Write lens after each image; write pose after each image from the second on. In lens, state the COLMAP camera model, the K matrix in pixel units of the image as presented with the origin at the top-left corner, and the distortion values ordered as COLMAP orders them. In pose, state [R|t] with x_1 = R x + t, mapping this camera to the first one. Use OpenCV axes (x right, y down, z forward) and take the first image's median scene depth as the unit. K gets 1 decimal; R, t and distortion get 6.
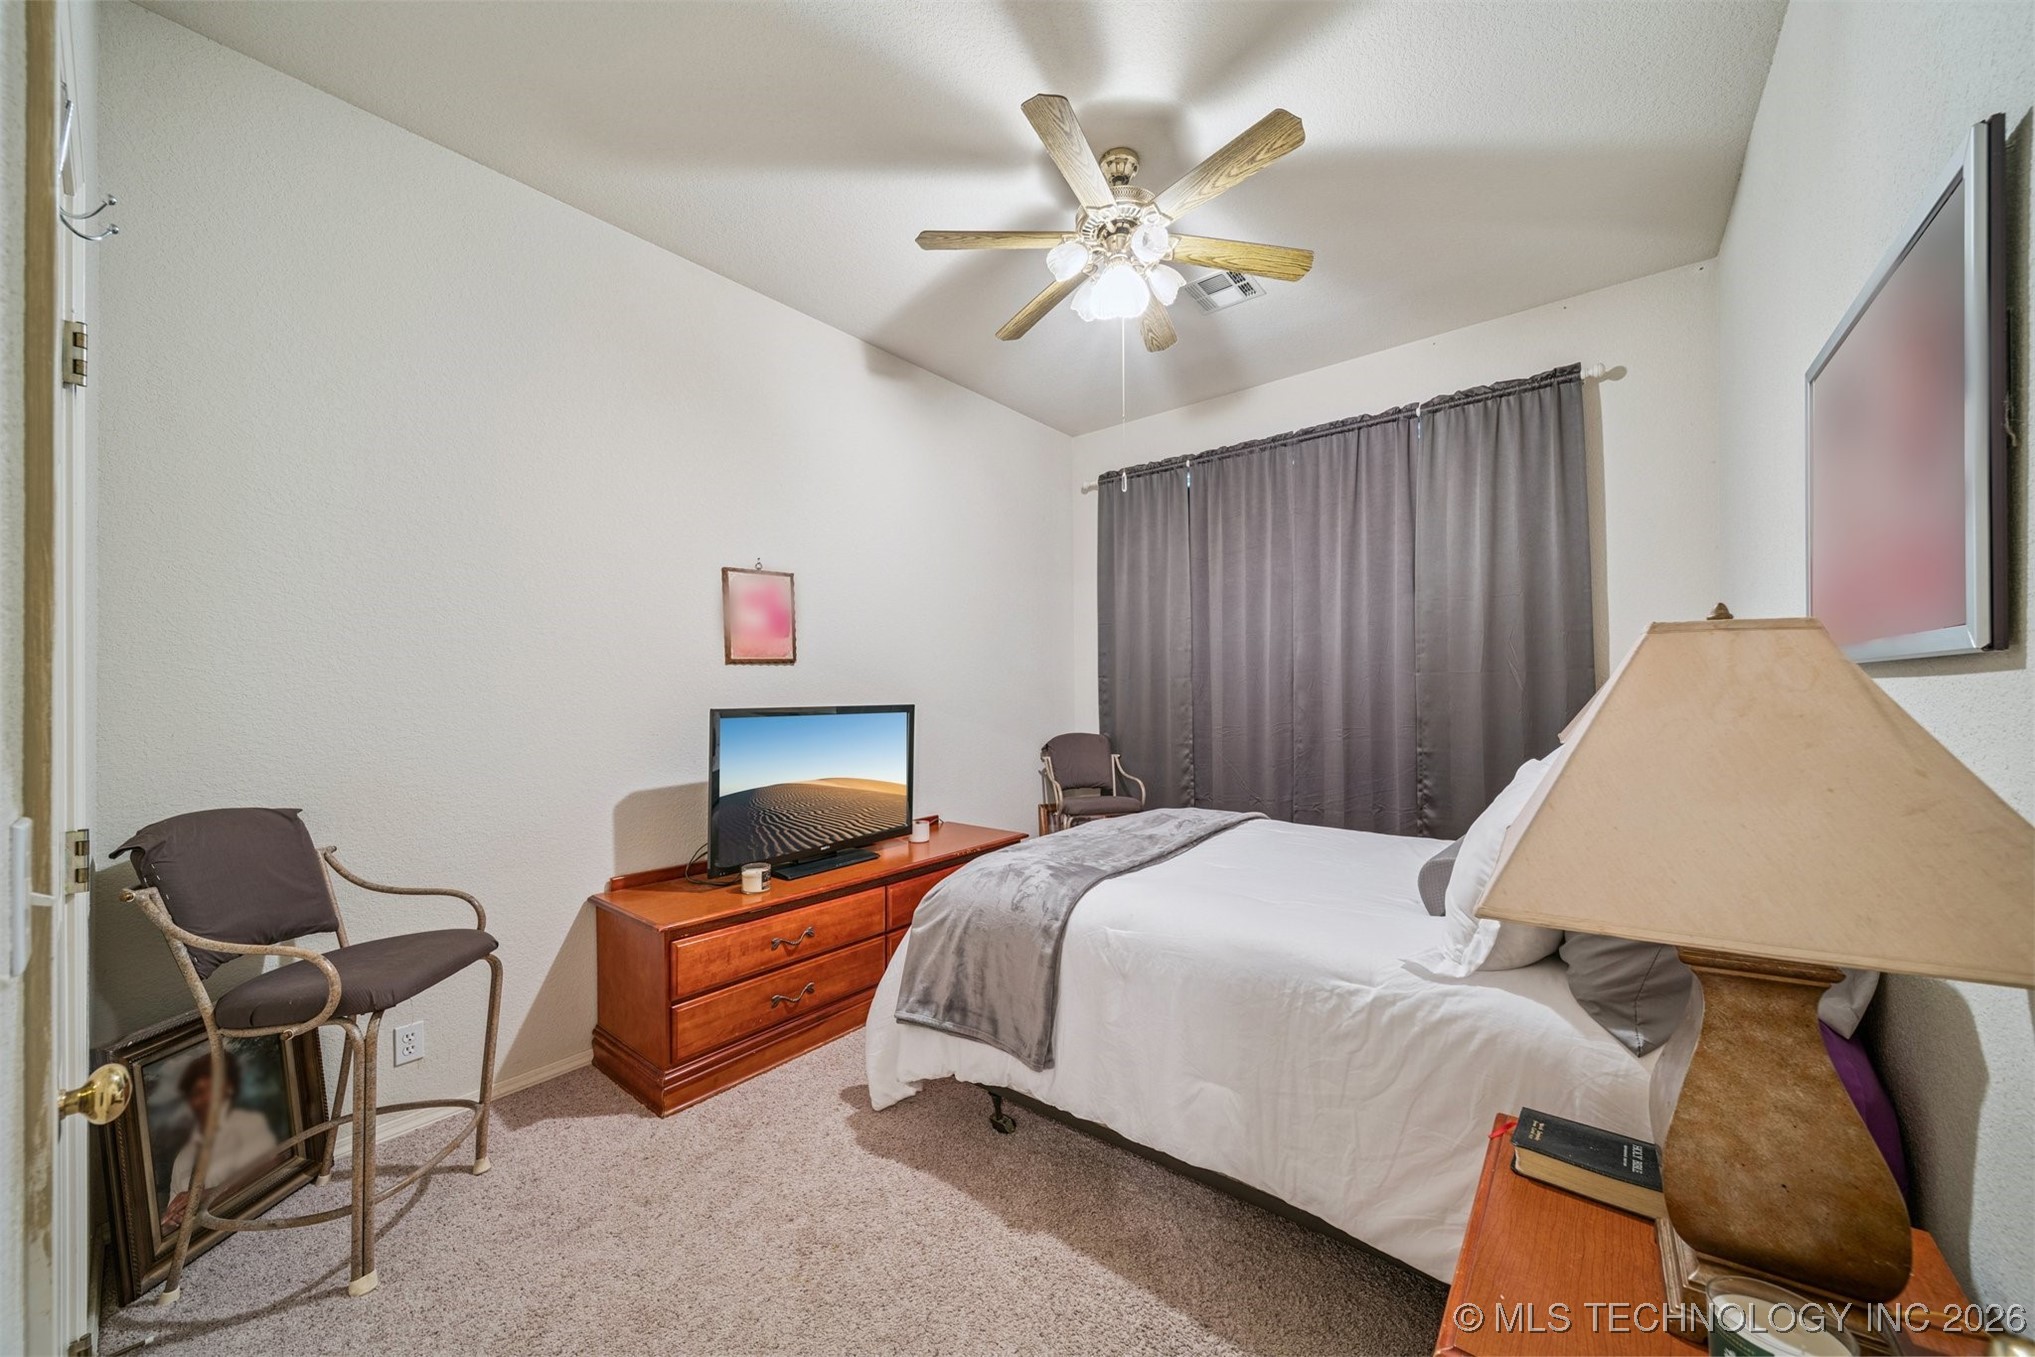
lens RADIAL K [[723.0, 0, 1019.9], [0, 723.0, 683.3], [0, 0, 1]] dist [-0.001110, -0.000162]
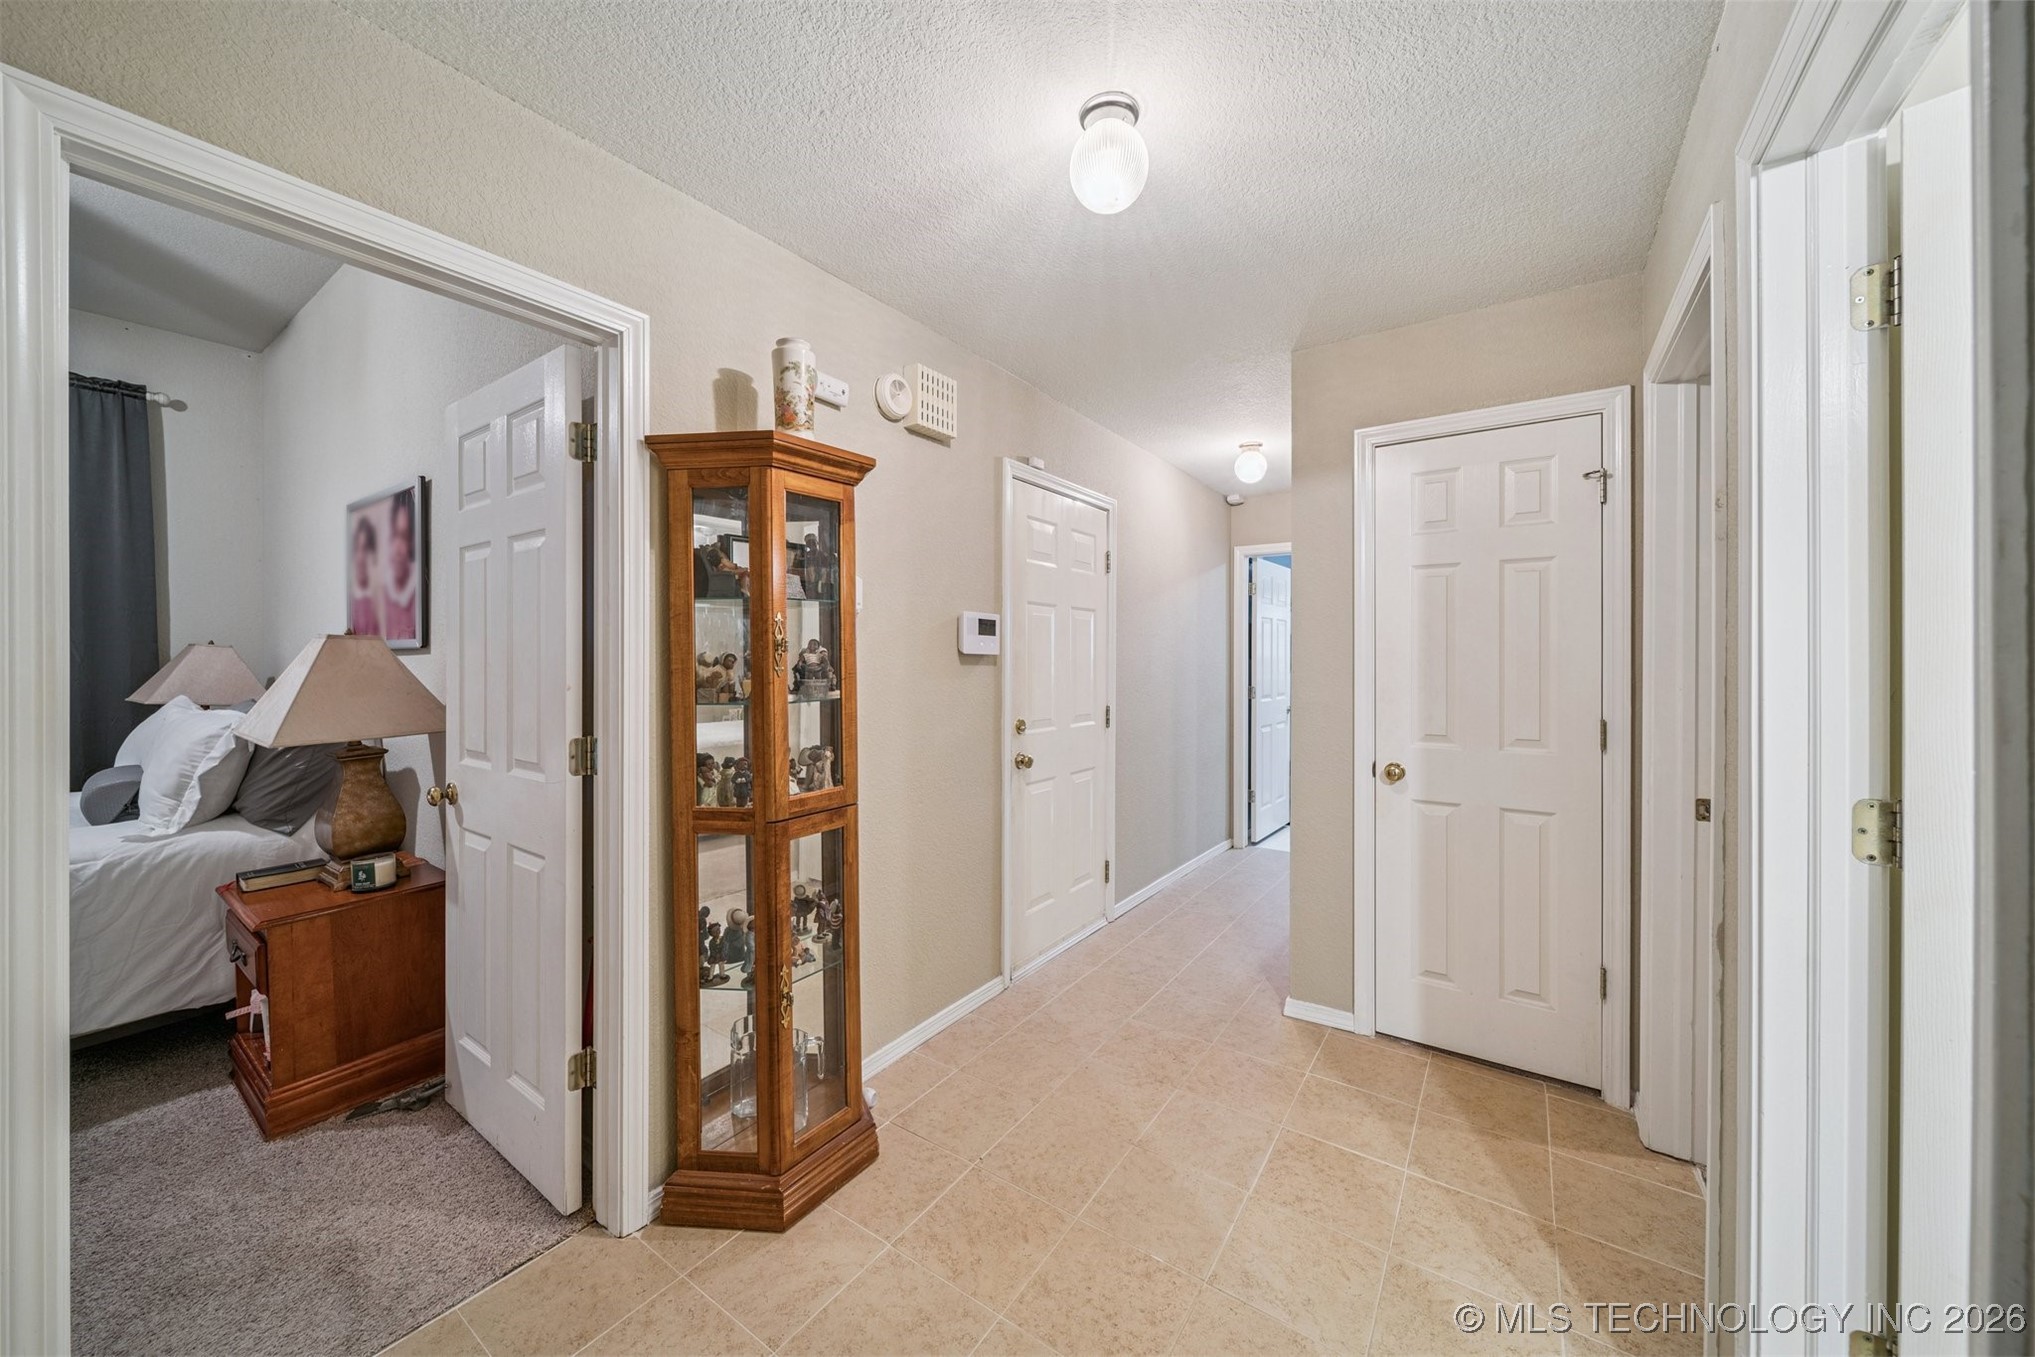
lens RADIAL K [[725.5, 0, 1011.9], [0, 725.5, 668.2], [0, 0, 1]] dist [0.000496, 0.000017]
pose [[-0.061780, -0.009586, 0.998044, -1.244568], [-0.009279, 0.999916, 0.009029, -0.004533], [-0.998047, -0.008703, -0.061864, -0.866837]]
